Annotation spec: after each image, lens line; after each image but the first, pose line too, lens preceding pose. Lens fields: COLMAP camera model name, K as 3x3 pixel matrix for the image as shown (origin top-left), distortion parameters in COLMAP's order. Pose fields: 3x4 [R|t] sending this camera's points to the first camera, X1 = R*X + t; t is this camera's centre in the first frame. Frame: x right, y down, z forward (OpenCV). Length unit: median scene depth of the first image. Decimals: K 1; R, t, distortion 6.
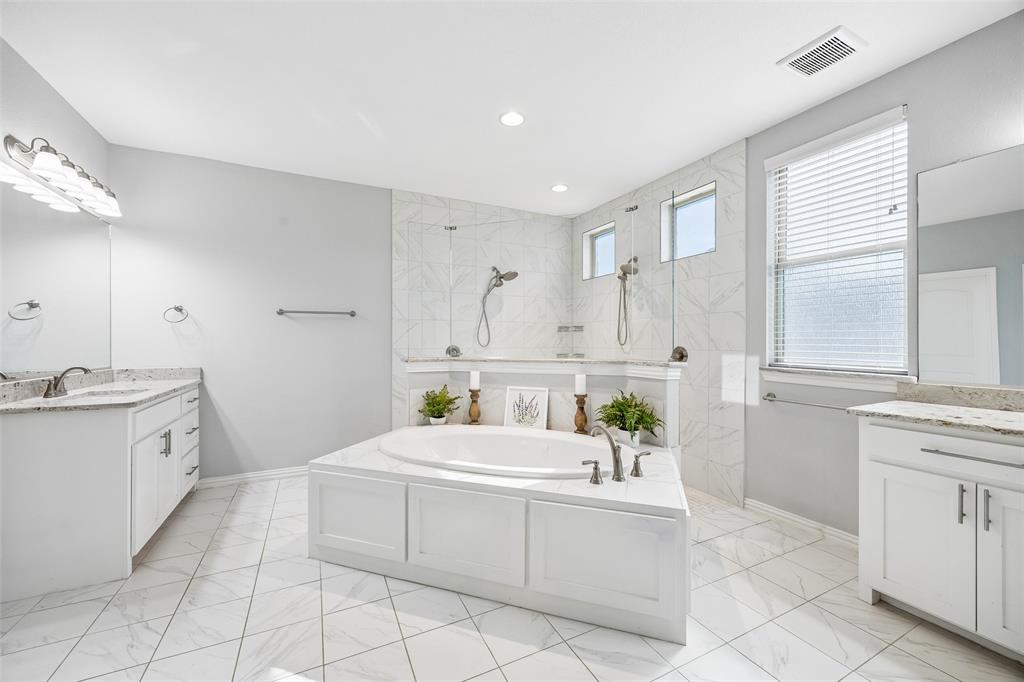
lens RADIAL K [[414.4, 0, 512.6], [0, 414.4, 342.8], [0, 0, 1]] dist [-0.000134, -0.000149]
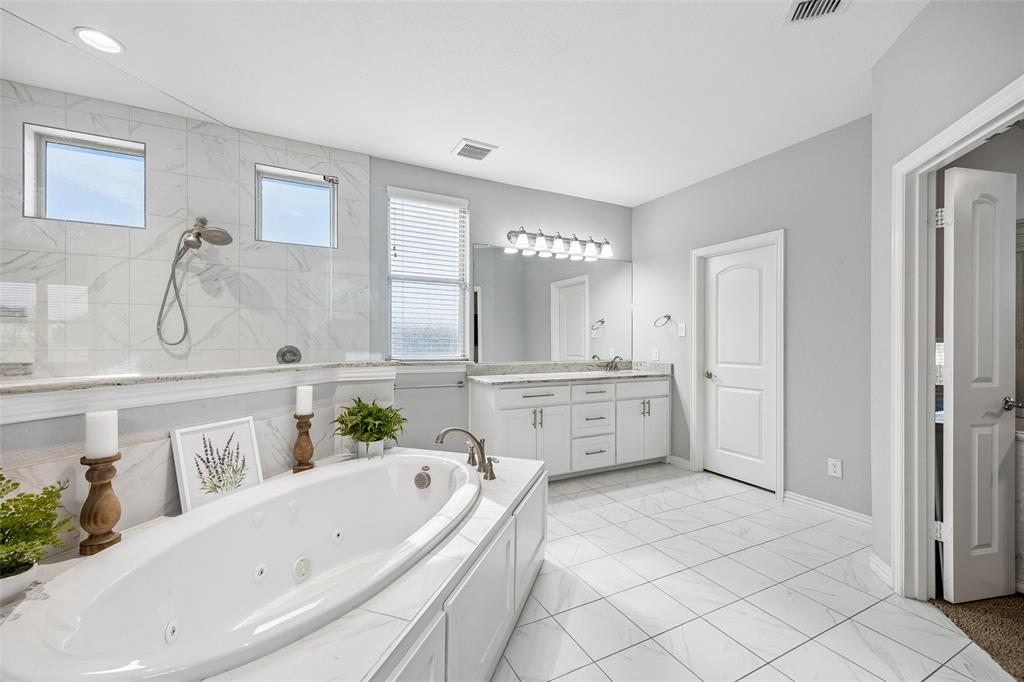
lens RADIAL K [[414.4, 0, 512.8], [0, 414.4, 341.8], [0, 0, 1]] dist [-0.000134, -0.000149]
pose [[-0.040976, -0.000734, 0.999160, -0.544120], [-0.003027, 0.999995, 0.000610, -0.000754], [-0.999156, -0.003000, -0.040978, 0.652694]]
